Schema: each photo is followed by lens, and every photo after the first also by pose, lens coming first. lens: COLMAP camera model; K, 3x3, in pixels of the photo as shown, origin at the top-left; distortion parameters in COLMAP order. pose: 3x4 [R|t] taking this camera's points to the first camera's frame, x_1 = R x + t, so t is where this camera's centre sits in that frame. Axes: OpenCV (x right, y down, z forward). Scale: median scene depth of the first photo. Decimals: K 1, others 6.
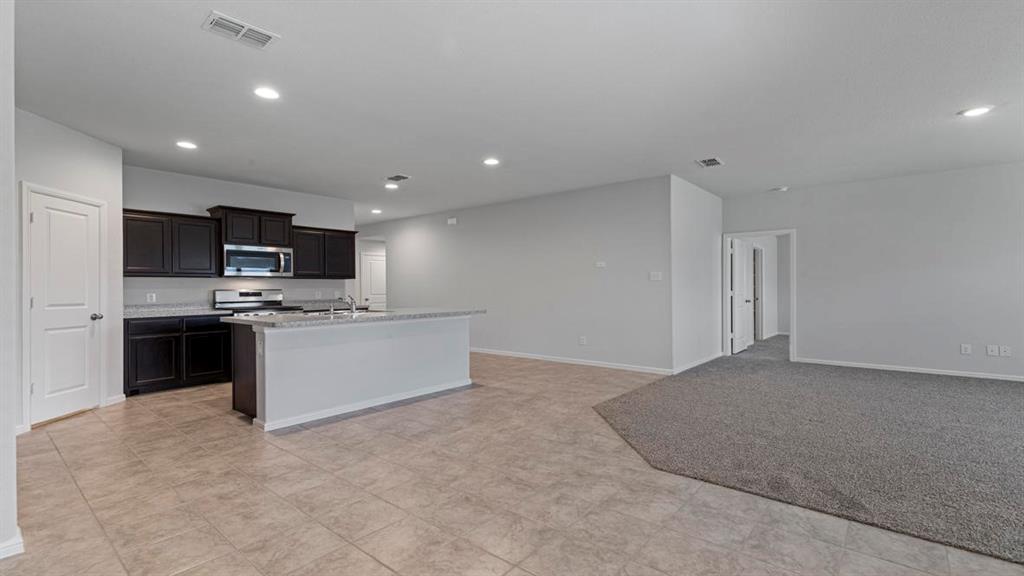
lens RADIAL K [[459.0, 0, 514.5], [0, 459.0, 287.2], [0, 0, 1]] dist [0.008169, -0.000163]
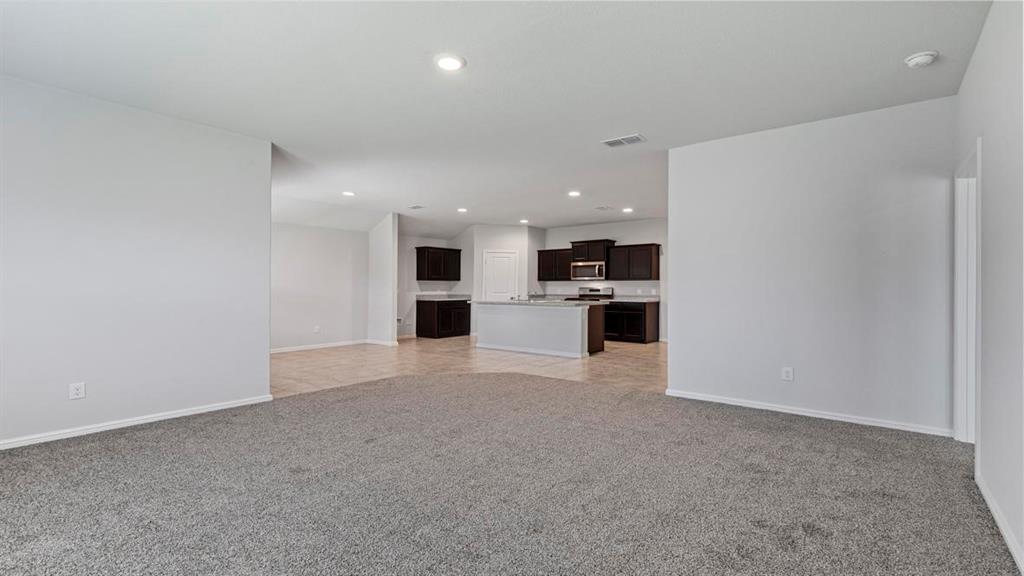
lens RADIAL K [[455.6, 0, 515.5], [0, 455.6, 289.5], [0, 0, 1]] dist [0.007343, 0.000119]
pose [[0.032106, 0.010286, -0.999432, 1.181548], [0.000031, 0.999947, 0.010293, -0.005452], [0.999484, -0.000362, 0.032104, 0.722724]]
